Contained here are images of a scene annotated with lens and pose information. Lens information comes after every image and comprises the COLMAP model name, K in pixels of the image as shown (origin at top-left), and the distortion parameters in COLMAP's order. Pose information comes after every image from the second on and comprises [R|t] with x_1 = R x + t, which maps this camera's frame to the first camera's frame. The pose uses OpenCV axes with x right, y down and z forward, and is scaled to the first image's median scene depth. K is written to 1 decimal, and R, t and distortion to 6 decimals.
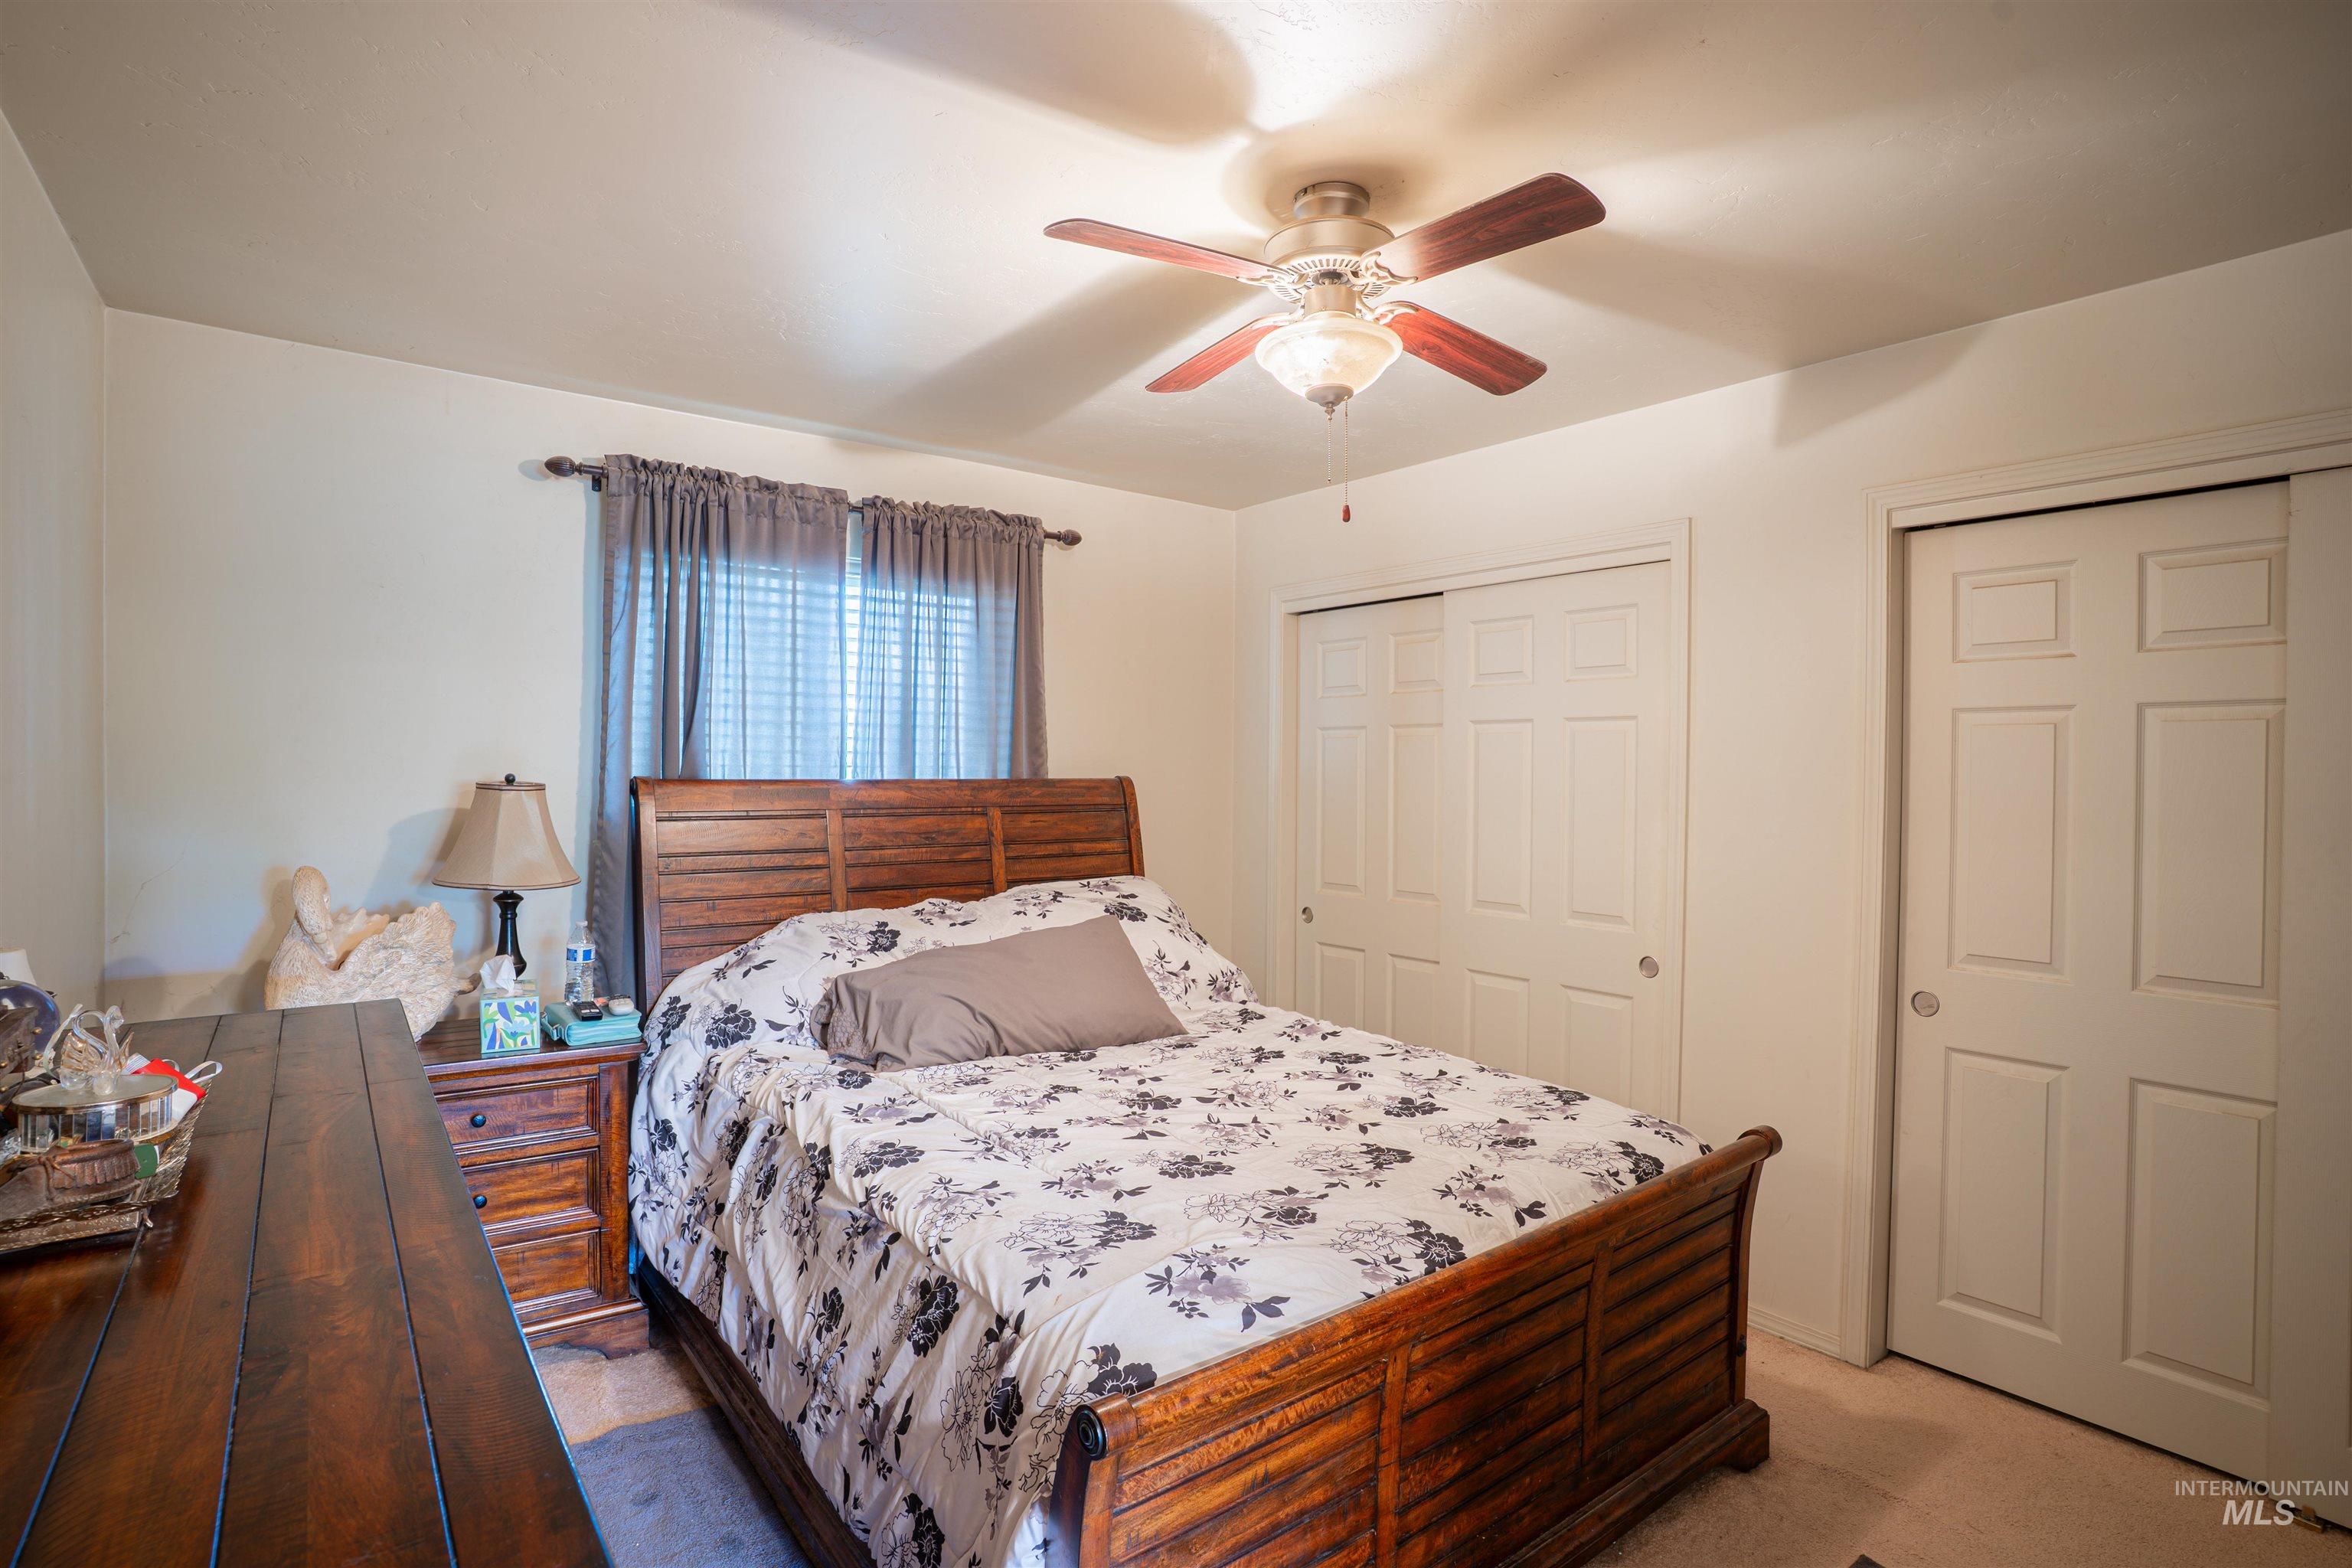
lens RADIAL K [[1166.7, 0, 1191.3], [0, 1166.7, 797.6], [0, 0, 1]] dist [-0.072161, 0.030790]
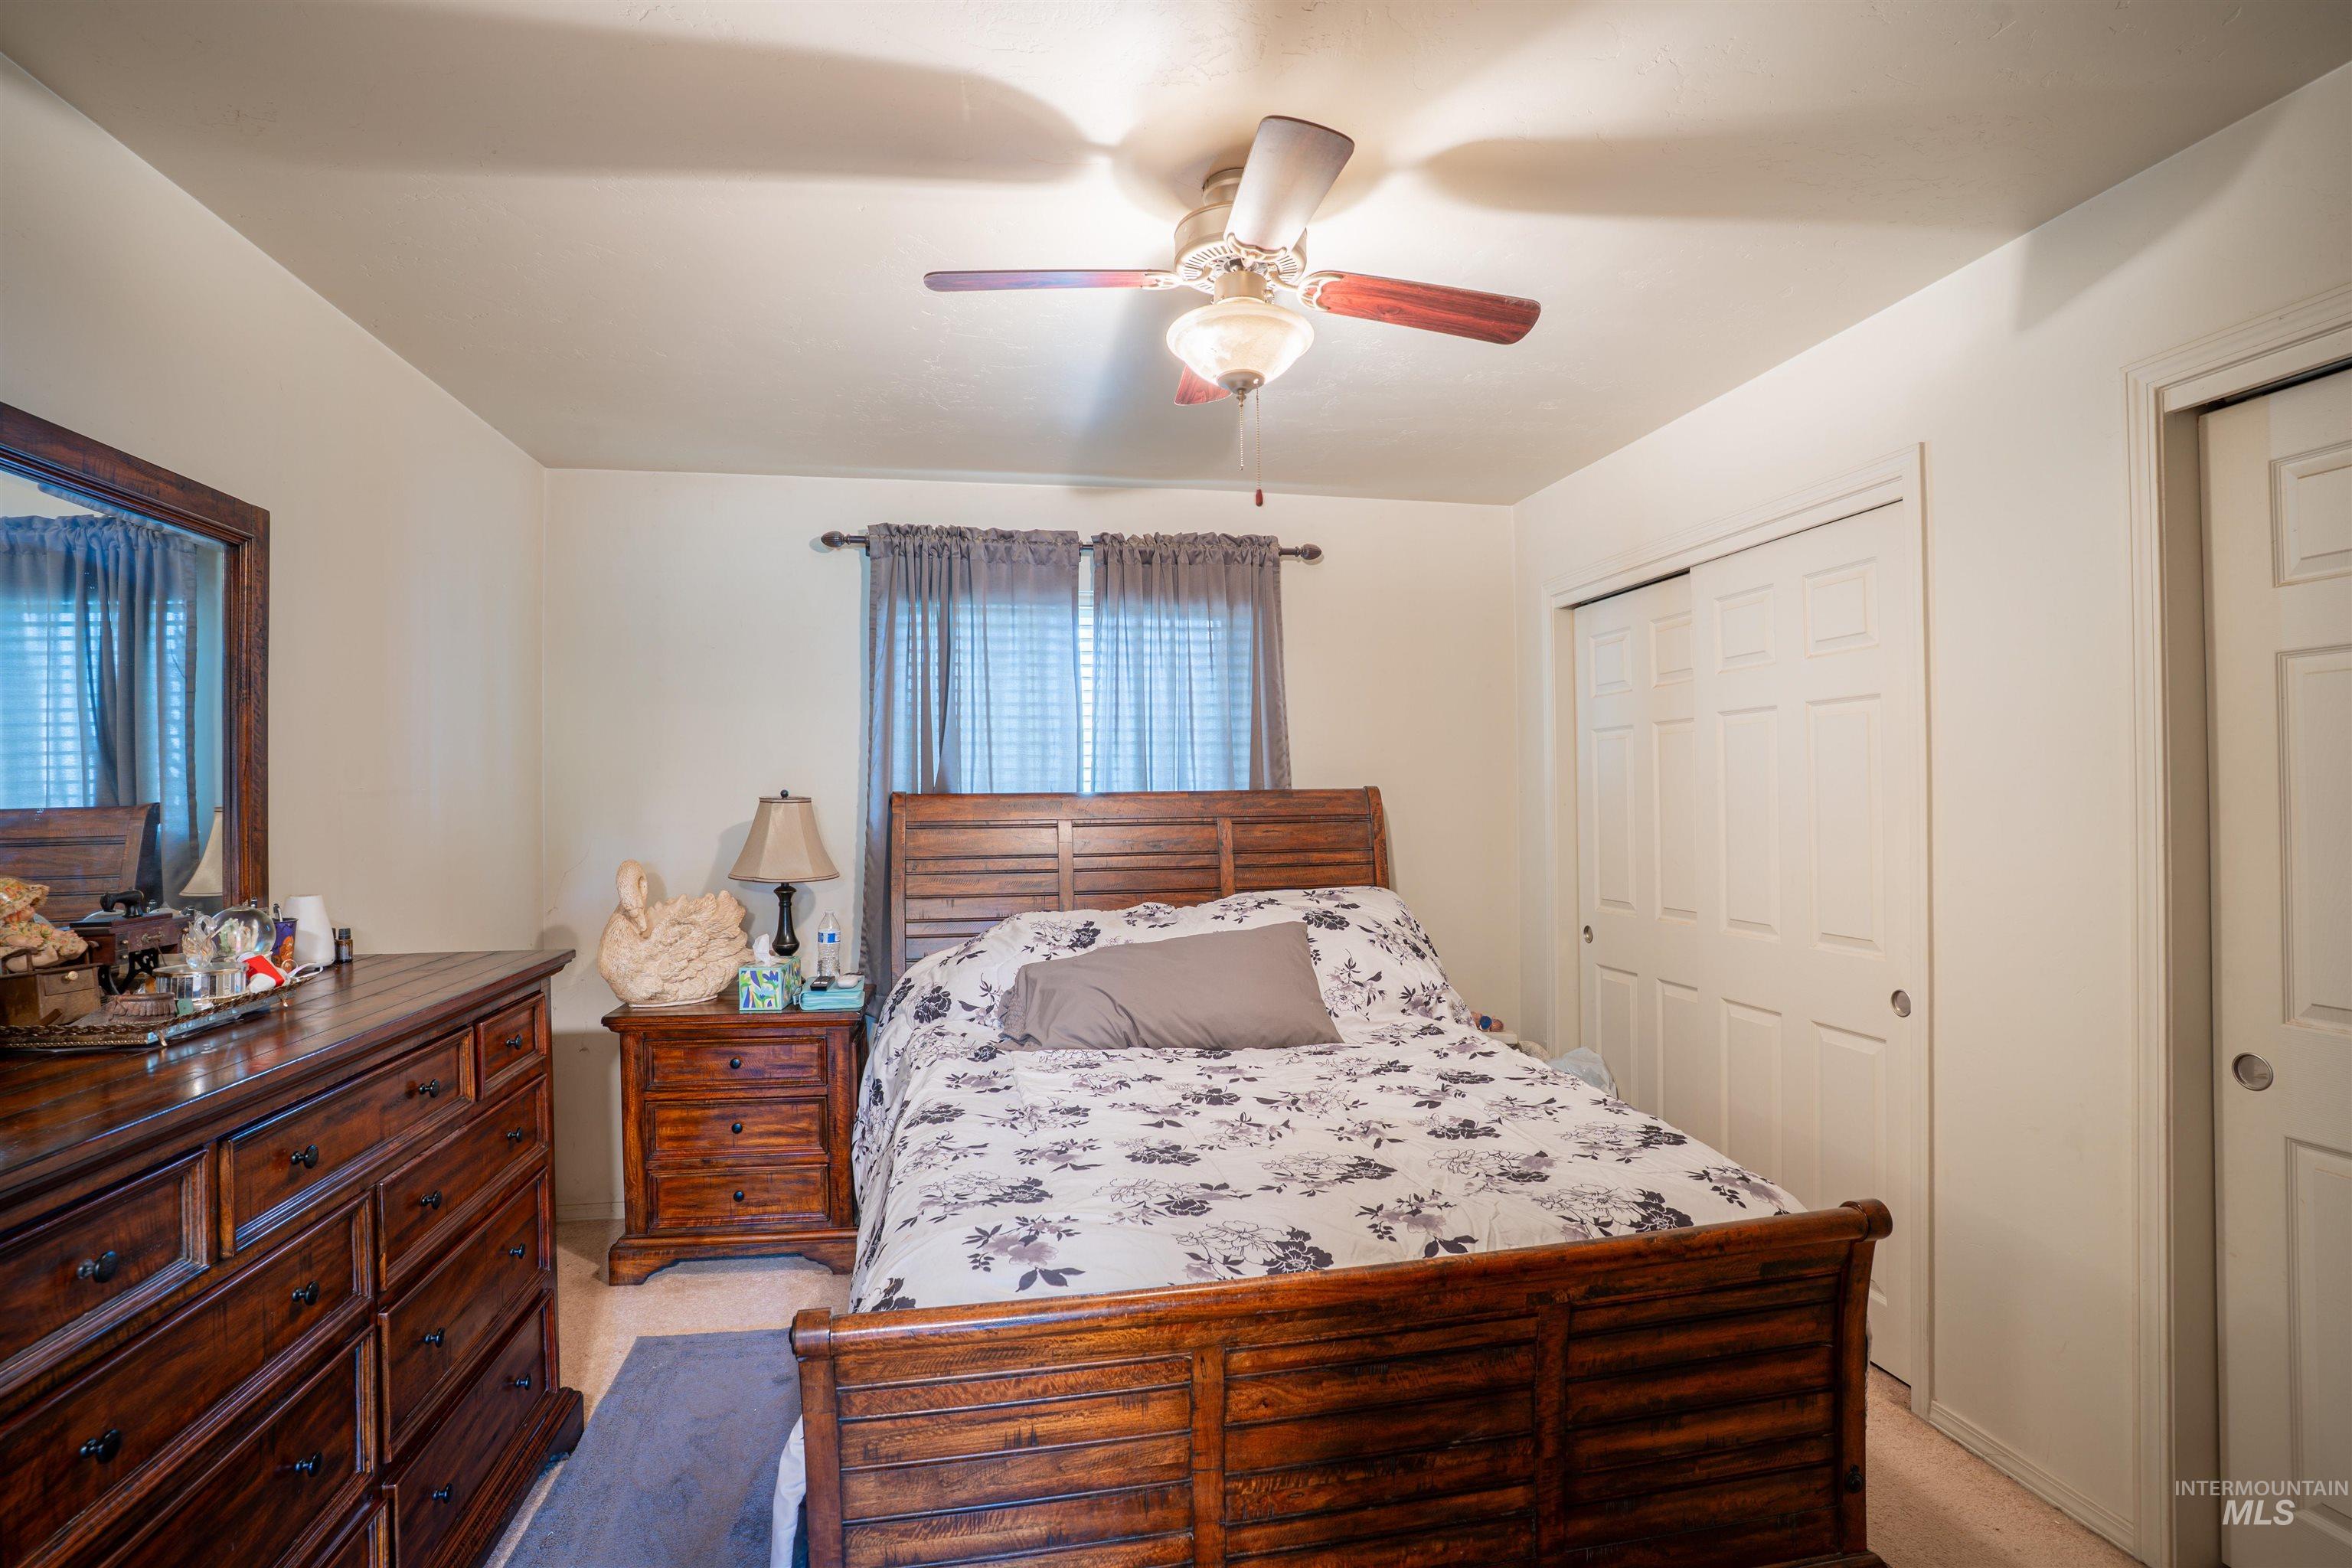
lens RADIAL K [[1166.7, 0, 1160.4], [0, 1166.7, 796.5], [0, 0, 1]] dist [-0.072161, 0.030790]
pose [[0.889067, -0.018355, -0.457408, 0.340609], [0.006909, 0.999620, -0.026683, 0.022642], [0.457724, 0.020563, 0.888856, 0.062895]]
